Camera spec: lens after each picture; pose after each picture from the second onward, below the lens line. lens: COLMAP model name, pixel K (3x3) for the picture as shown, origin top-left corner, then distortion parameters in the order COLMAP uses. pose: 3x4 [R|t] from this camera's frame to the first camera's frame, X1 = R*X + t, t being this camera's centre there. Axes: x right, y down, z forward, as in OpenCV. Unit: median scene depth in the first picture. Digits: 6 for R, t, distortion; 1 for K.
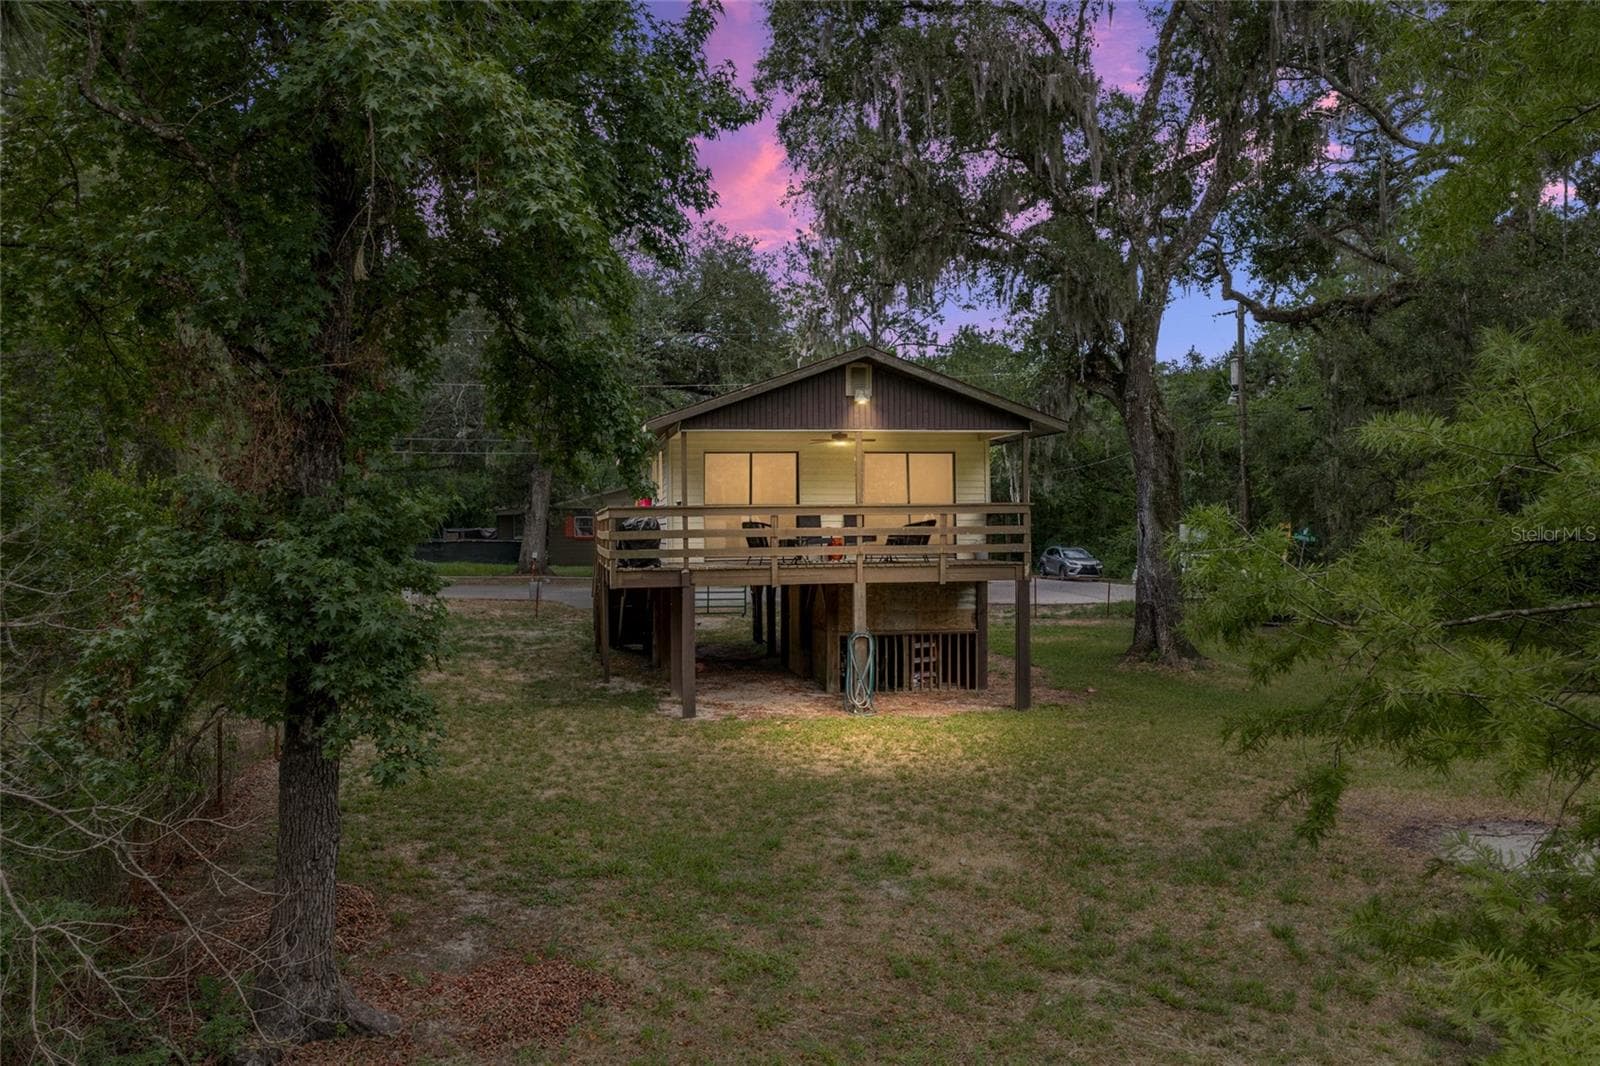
lens RADIAL K [[1328.5, 0, 800.0], [0, 1328.5, 533.0], [0, 0, 1]] dist [0.040082, 0.003888]
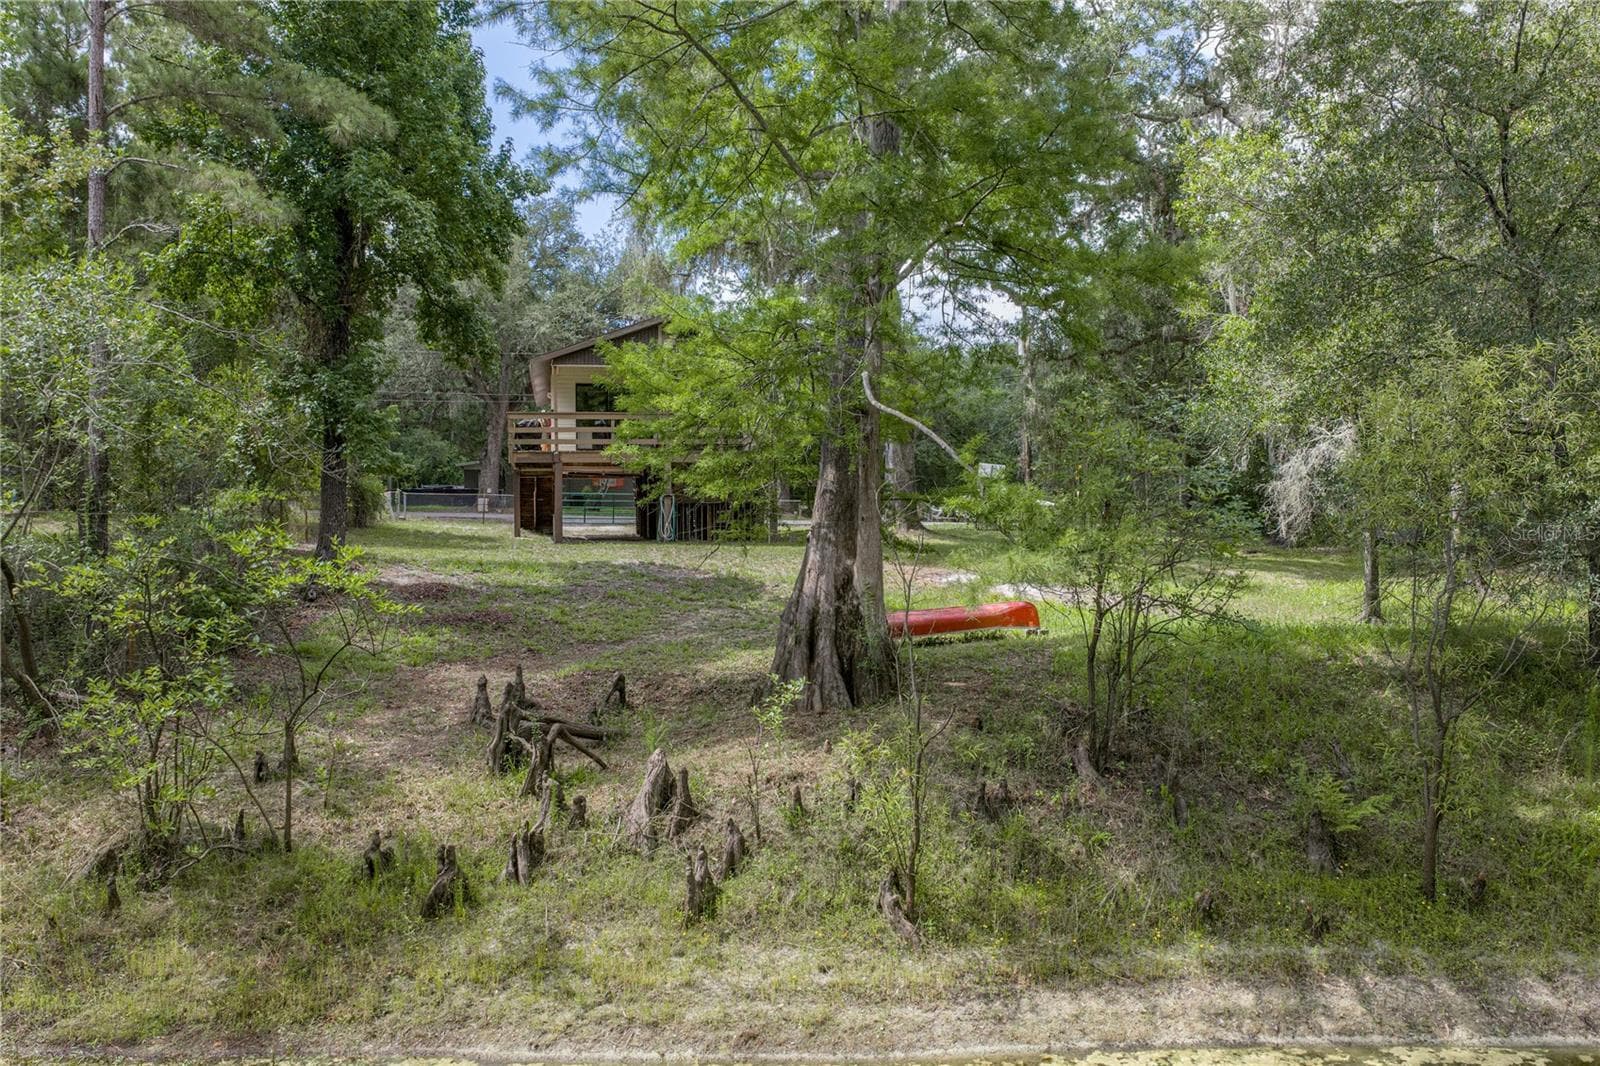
lens RADIAL K [[1328.5, 0, 800.0], [0, 1328.5, 533.0], [0, 0, 1]] dist [0.040082, 0.003888]
pose [[0.999968, -0.000015, 0.007976, 0.351157], [0.000002, 0.999999, 0.001637, 0.220607], [-0.007976, -0.001637, 0.999967, -1.097649]]
